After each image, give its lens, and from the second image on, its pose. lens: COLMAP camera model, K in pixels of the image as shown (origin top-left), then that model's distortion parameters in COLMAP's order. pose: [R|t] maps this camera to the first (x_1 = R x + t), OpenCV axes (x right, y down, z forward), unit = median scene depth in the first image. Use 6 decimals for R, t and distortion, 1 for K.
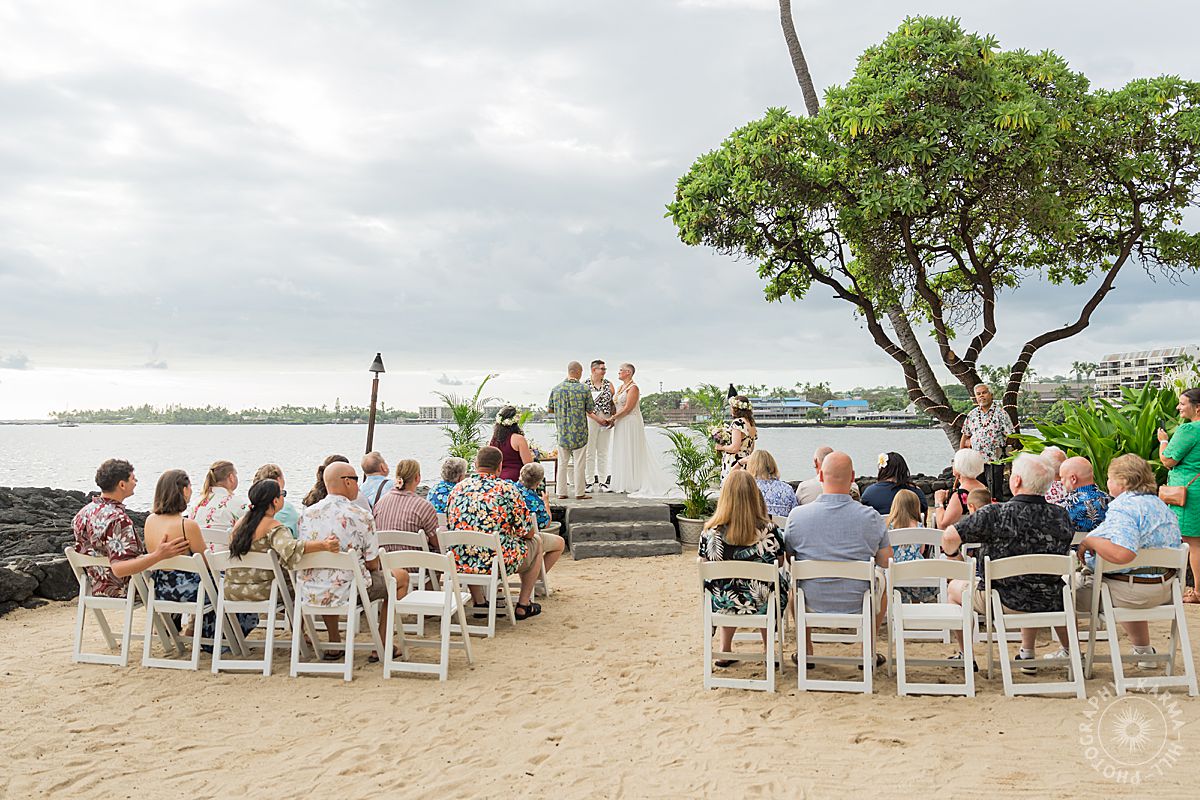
lens RADIAL K [[897.8, 0, 601.7], [0, 897.8, 400.9], [0, 0, 1]] dist [-0.005021, 0.003198]
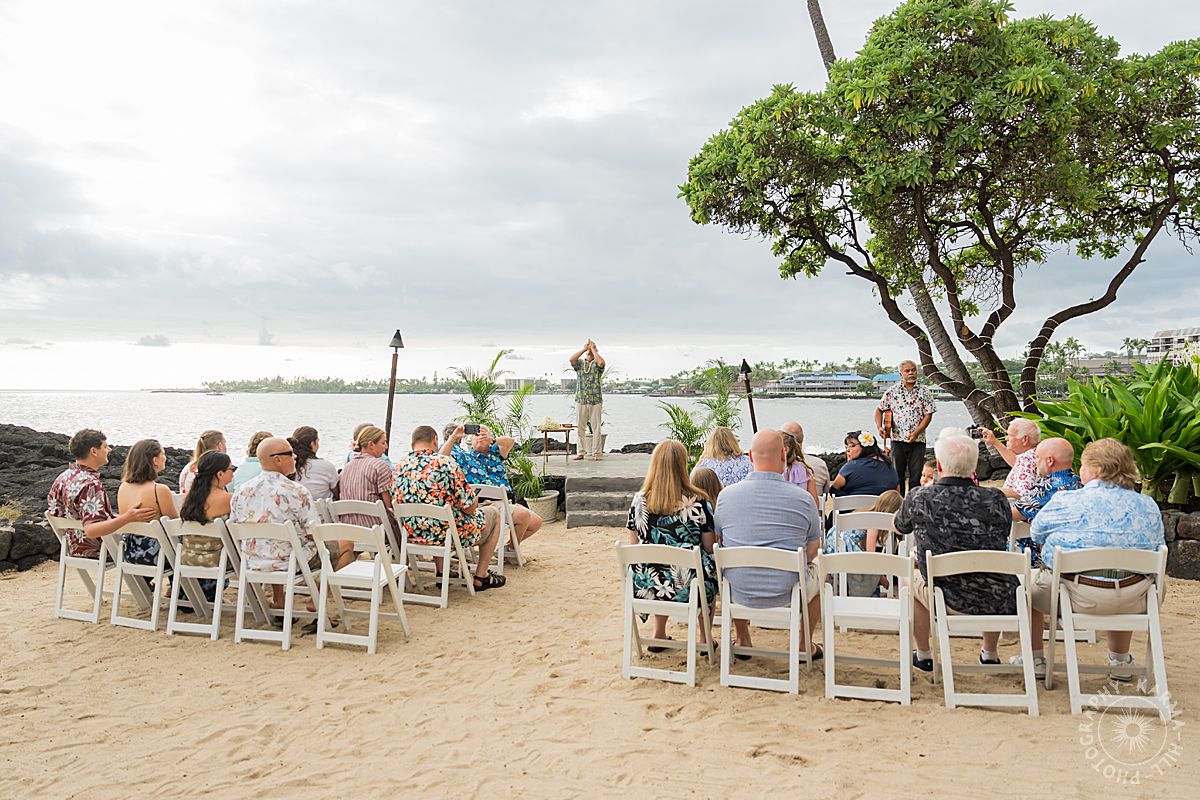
lens RADIAL K [[782.8, 0, 597.5], [0, 782.8, 397.1], [0, 0, 1]] dist [-0.005155, 0.000487]
pose [[0.992445, 0.007488, -0.122463, 0.153511], [-0.003866, 0.999549, 0.029786, -0.002091], [0.122631, -0.029088, 0.992026, 0.146181]]
